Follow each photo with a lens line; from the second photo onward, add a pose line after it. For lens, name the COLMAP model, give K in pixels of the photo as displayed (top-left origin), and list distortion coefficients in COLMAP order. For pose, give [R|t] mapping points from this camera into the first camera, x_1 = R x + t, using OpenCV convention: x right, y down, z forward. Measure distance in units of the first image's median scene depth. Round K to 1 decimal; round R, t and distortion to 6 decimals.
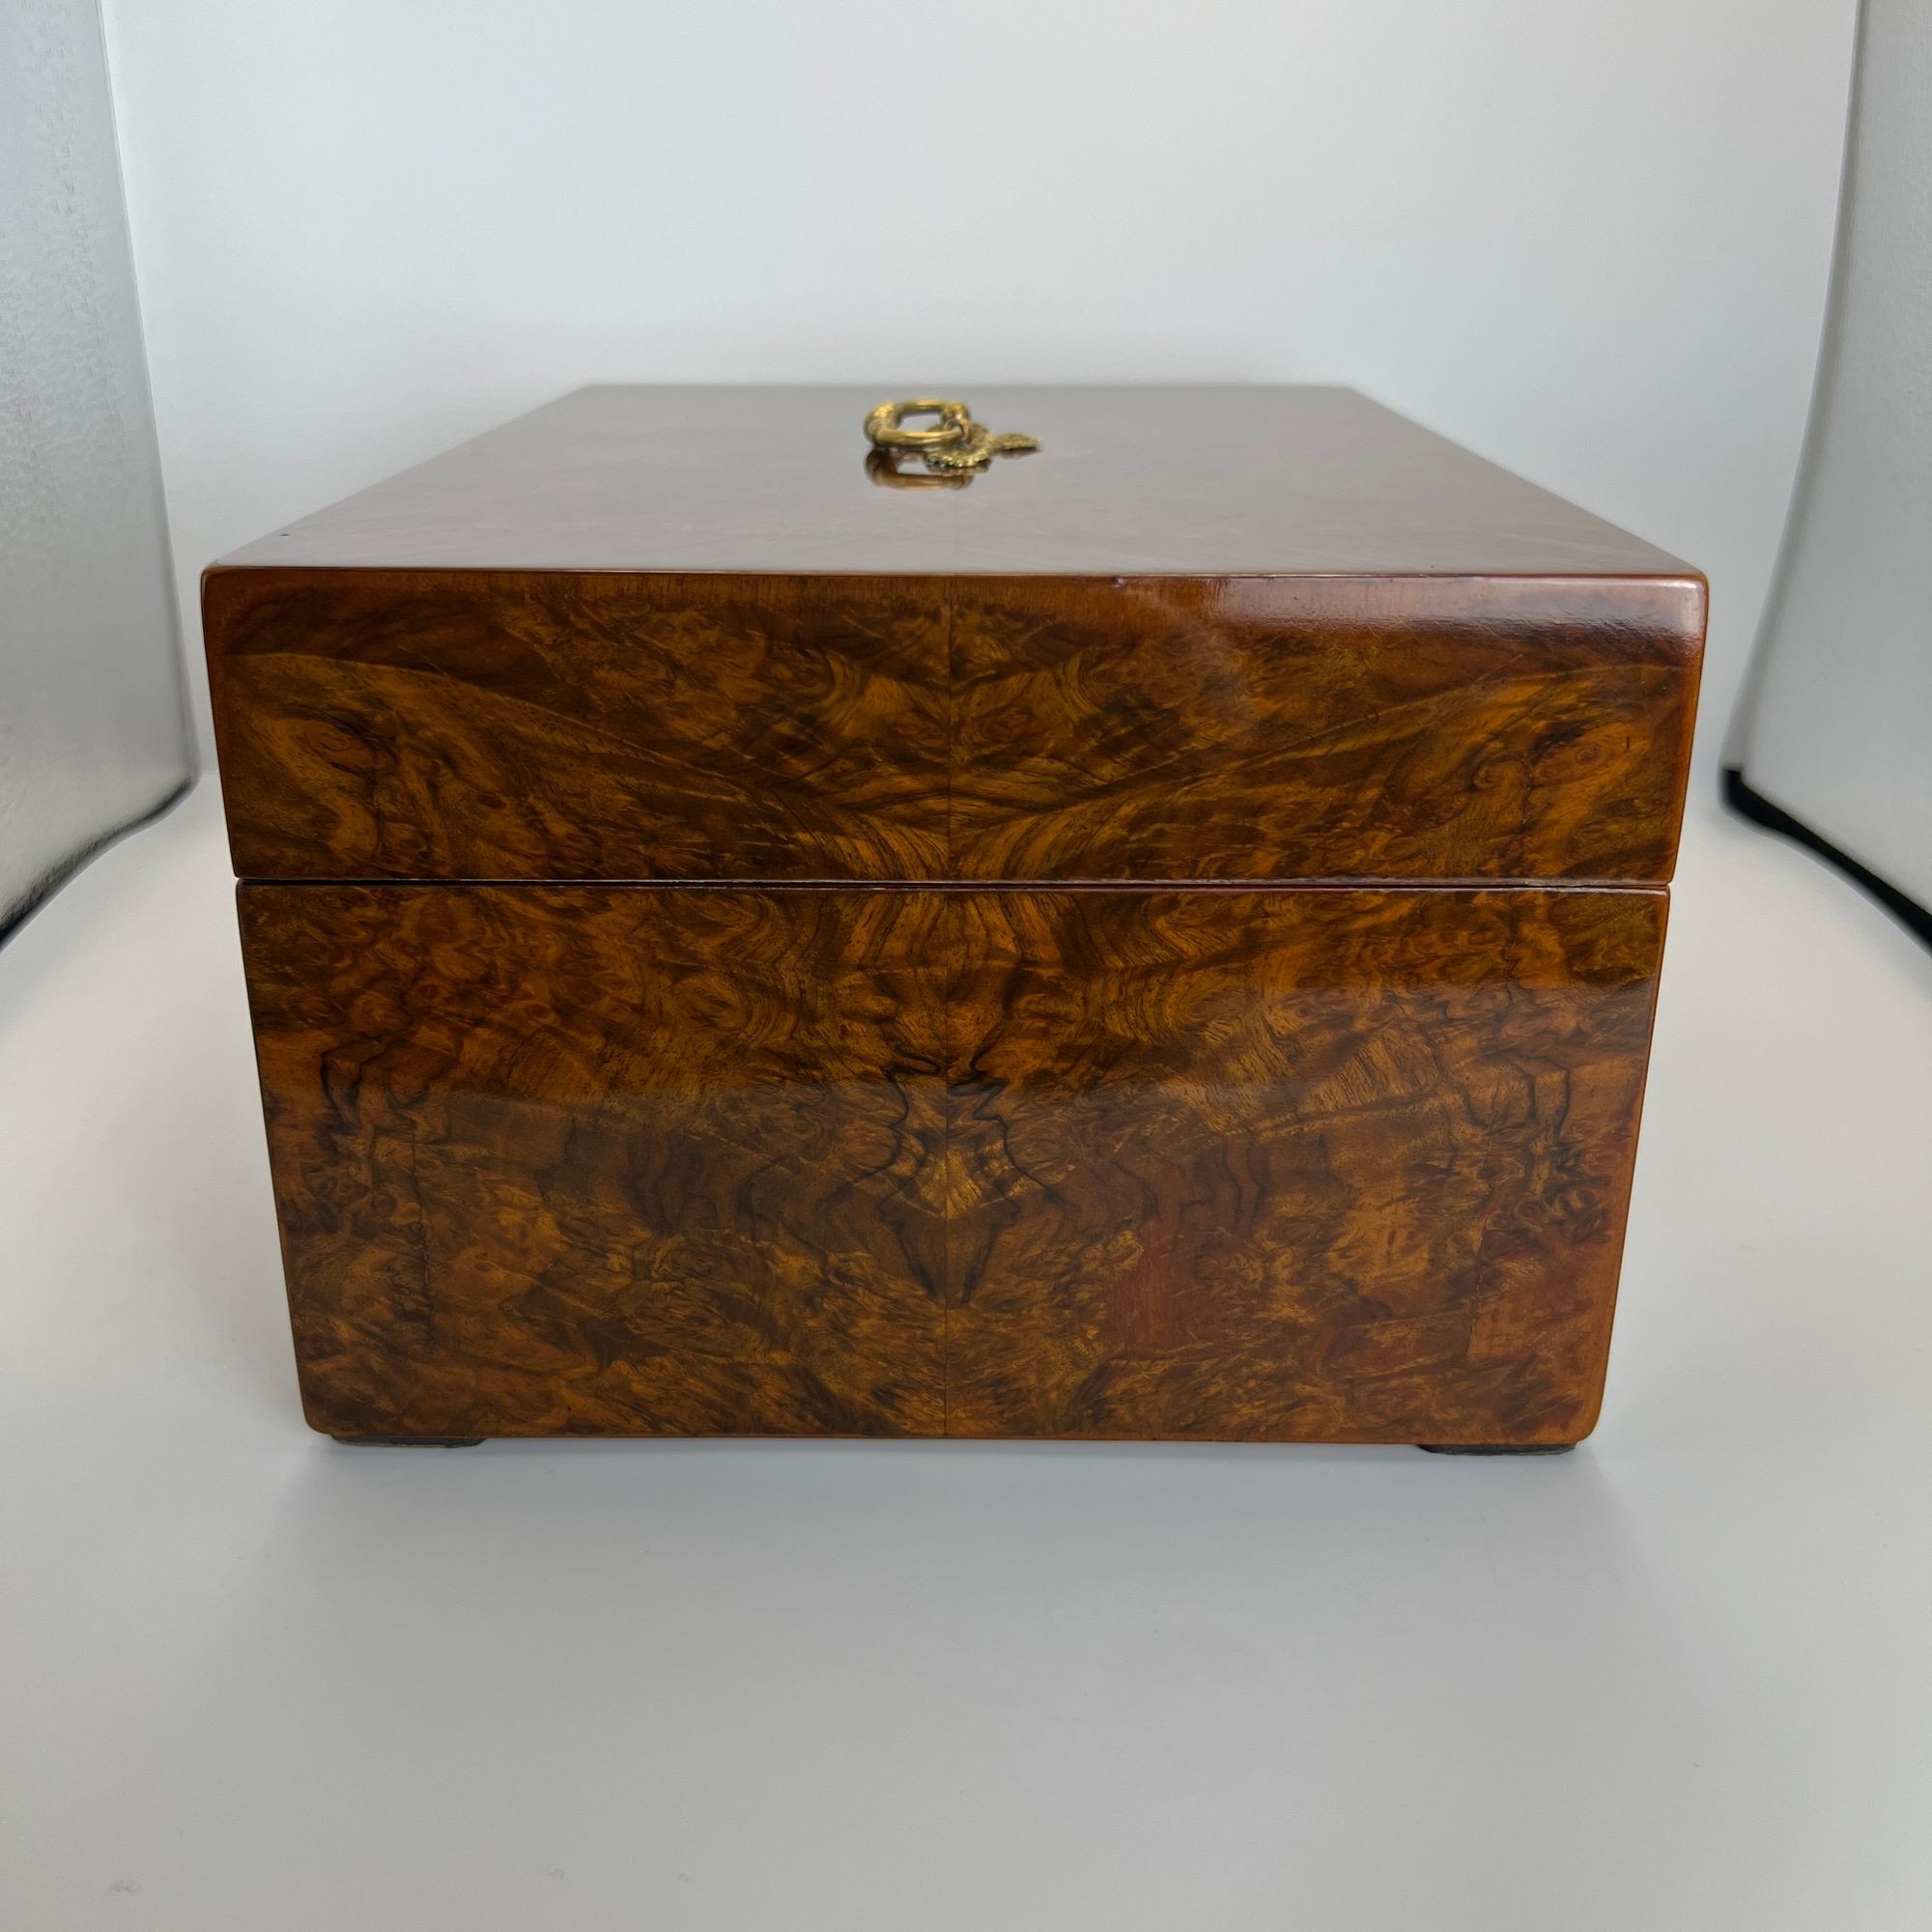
lens RADIAL K [[2010.0, 0, 966.4], [0, 2010.0, 965.8], [0, 0, 1]] dist [0.107625, 0.000000]
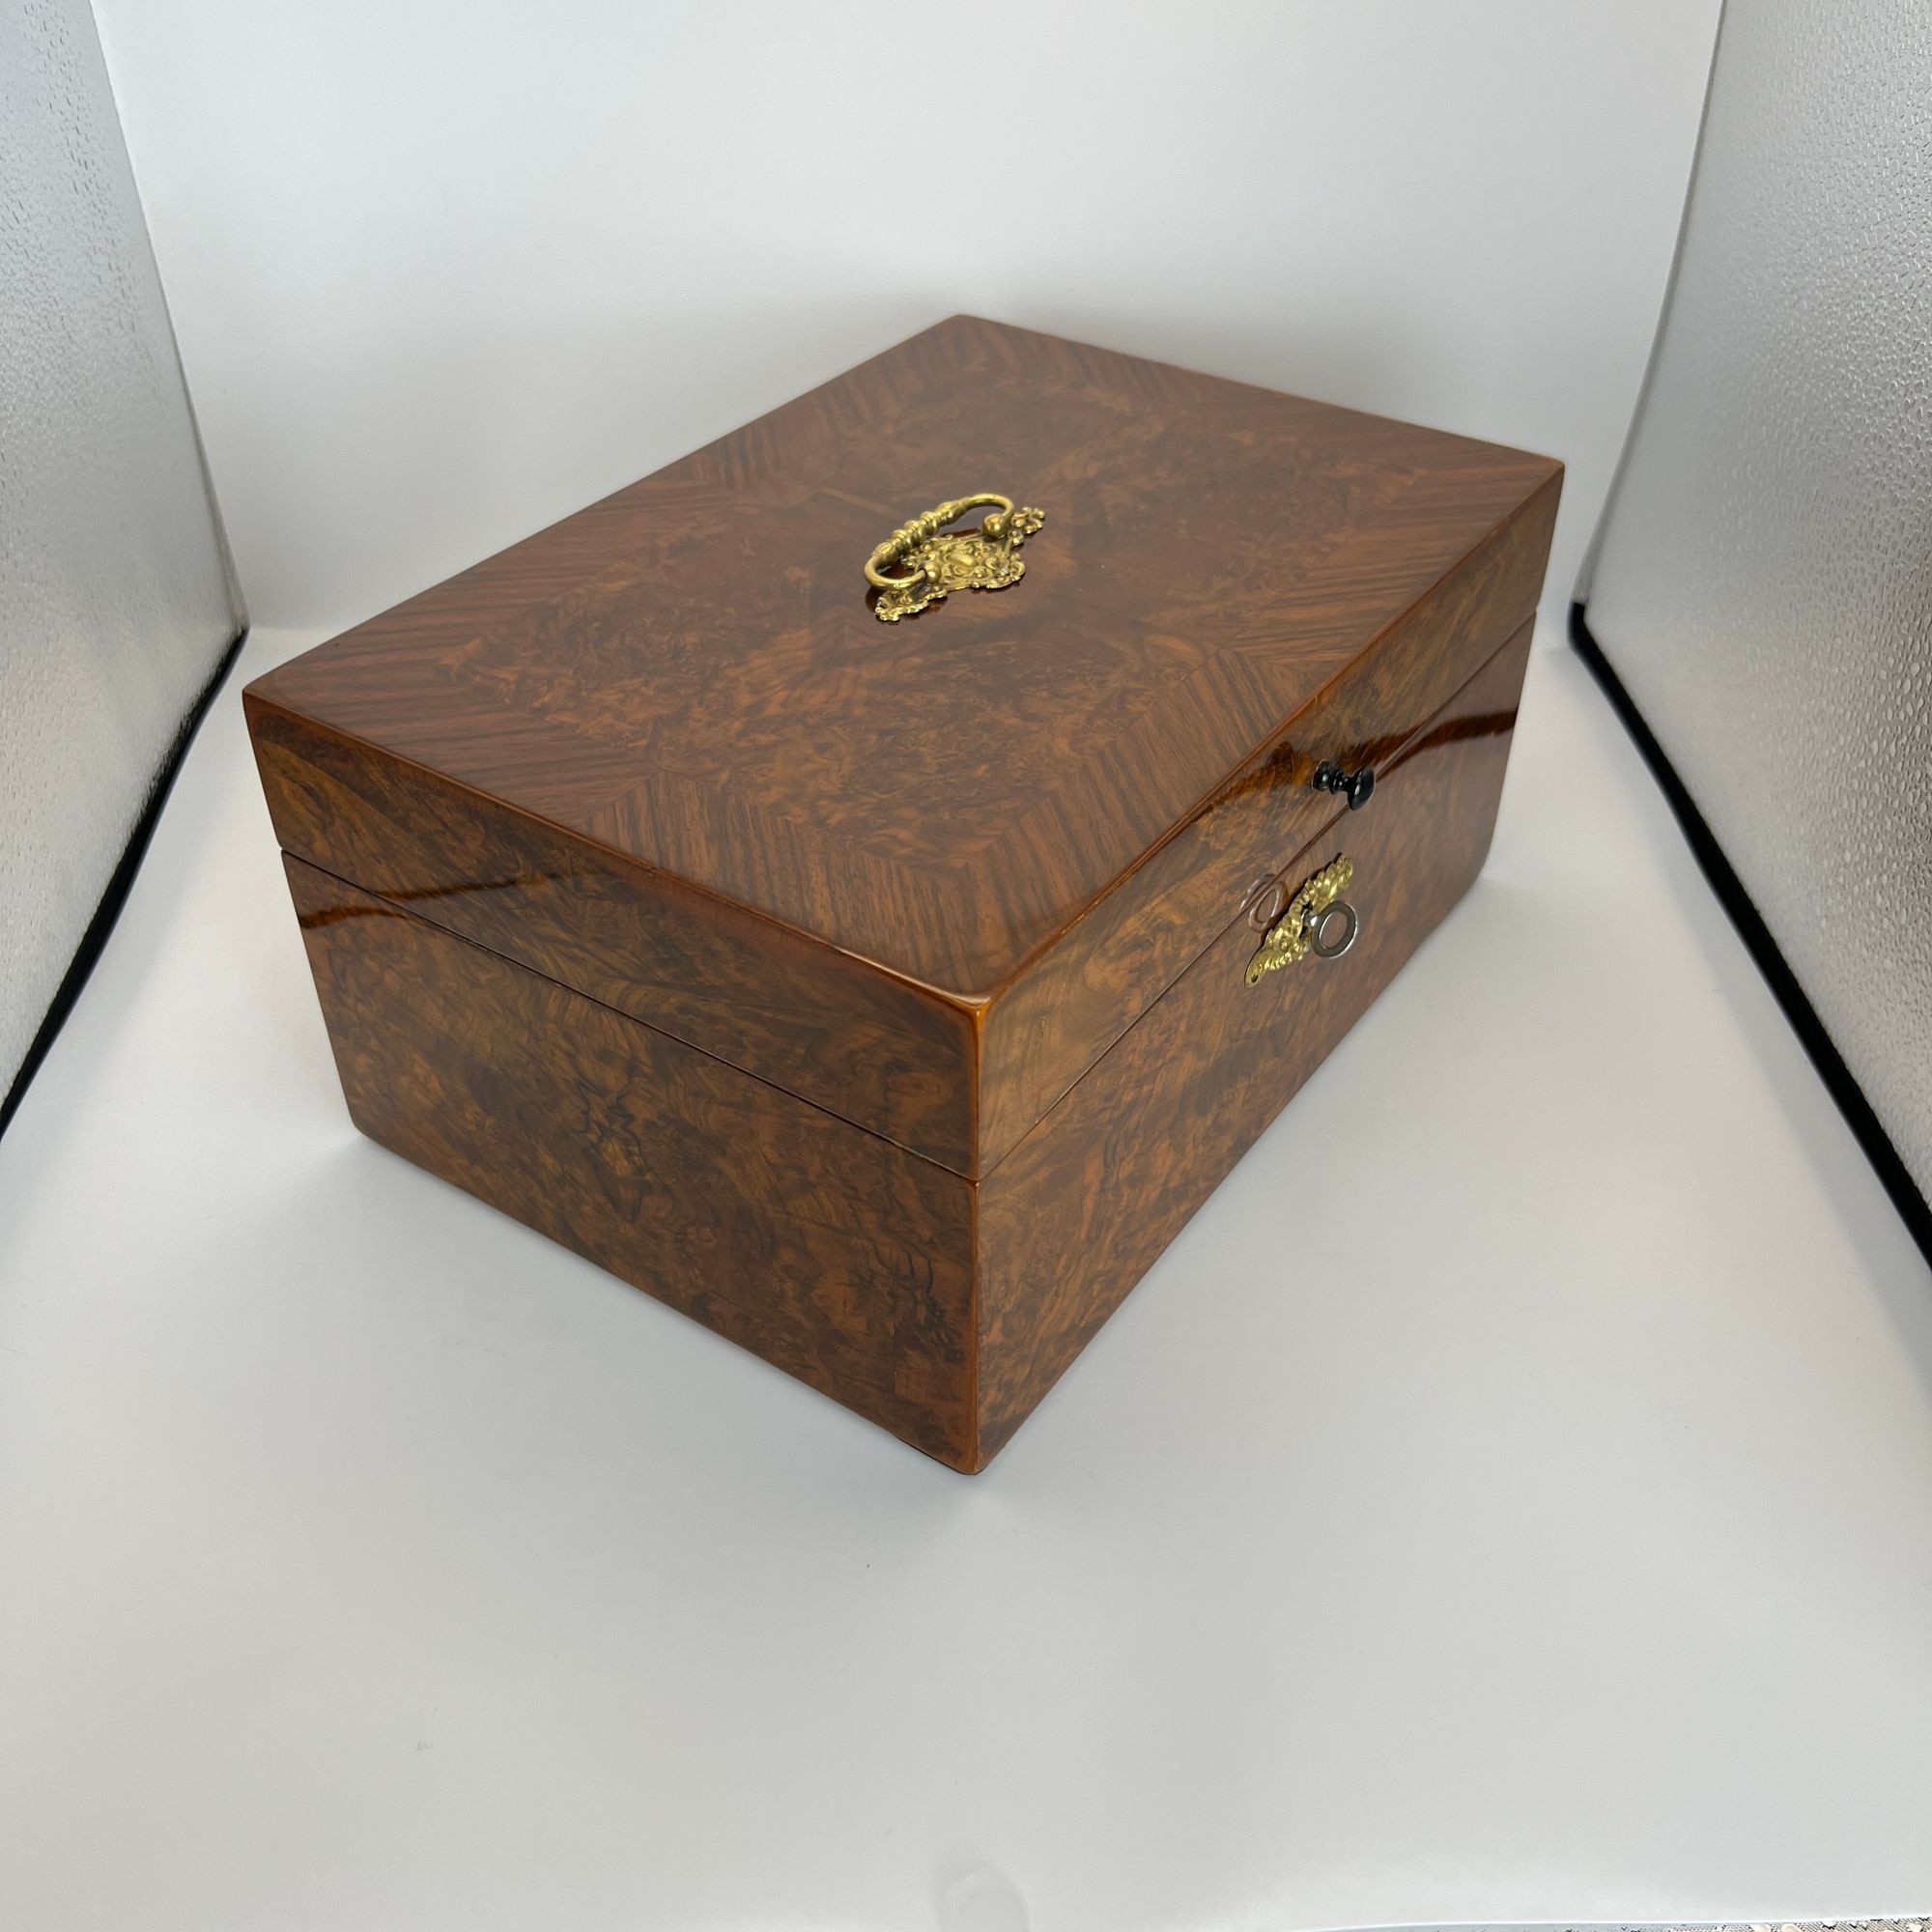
lens RADIAL K [[2010.0, 0, 970.5], [0, 2010.0, 981.3], [0, 0, 1]] dist [0.107625, 0.000000]
pose [[0.822488, 0.350603, -0.447874, 0.890095], [-0.195747, 0.913806, 0.355867, -0.639861], [0.534038, -0.205027, 0.820224, -0.103478]]
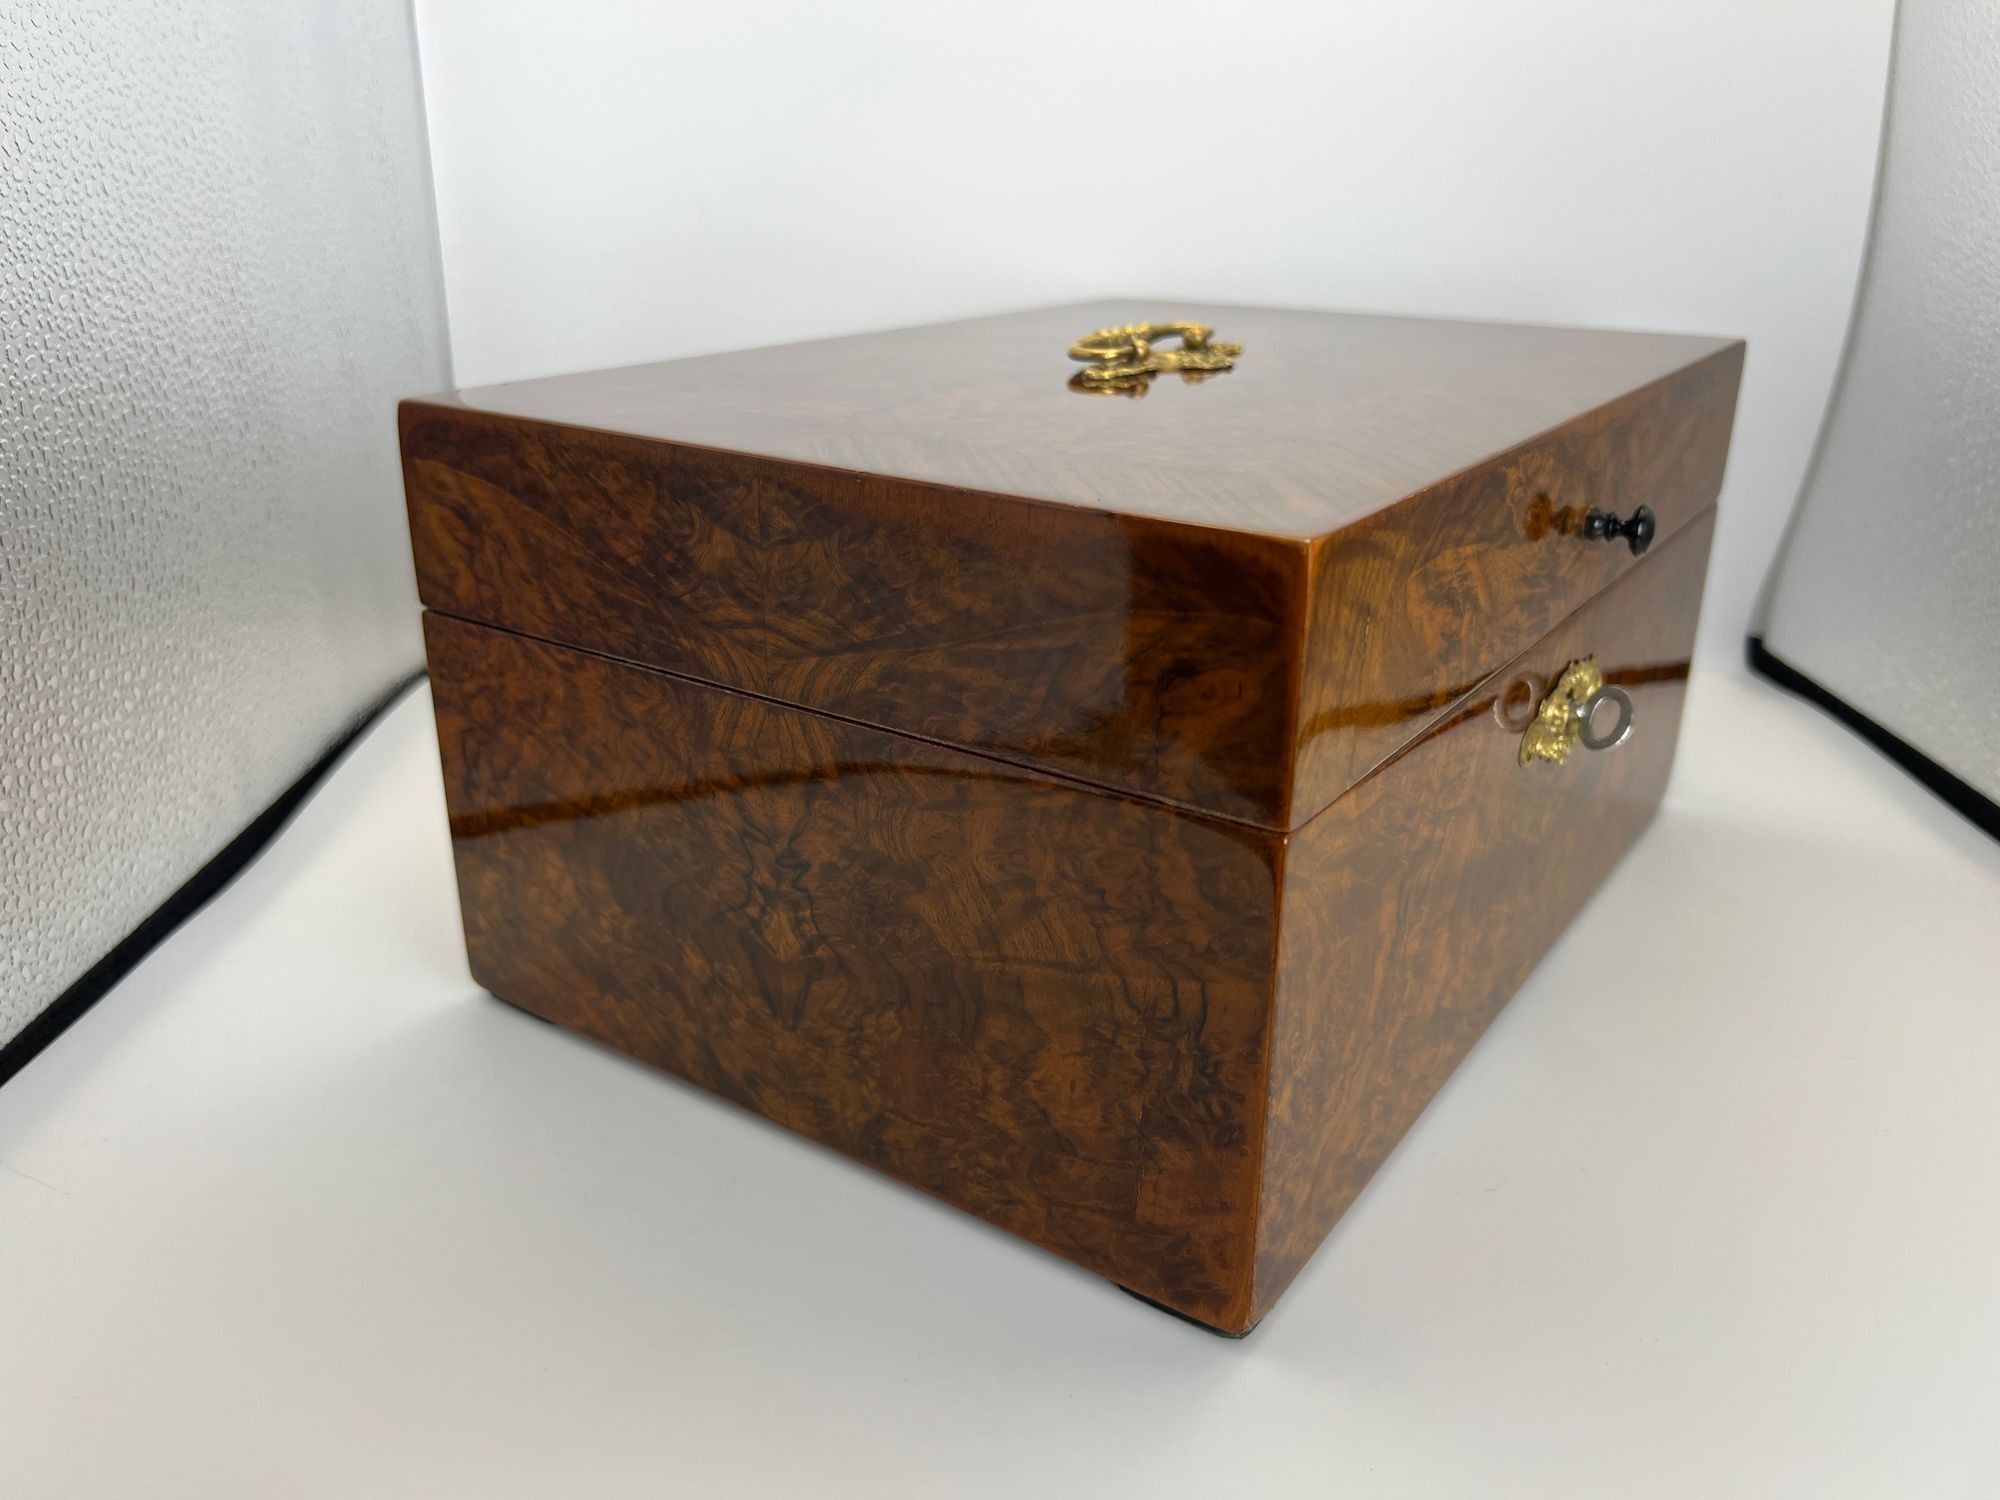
lens RADIAL K [[1551.0, 0, 1007.3], [0, 1551.0, 751.6], [0, 0, 1]] dist [0.084035, -0.014350]
pose [[0.820219, 0.209389, -0.532351, 0.627055], [-0.205548, 0.976329, 0.067320, -0.102267], [0.533845, 0.054207, 0.843843, 0.247493]]
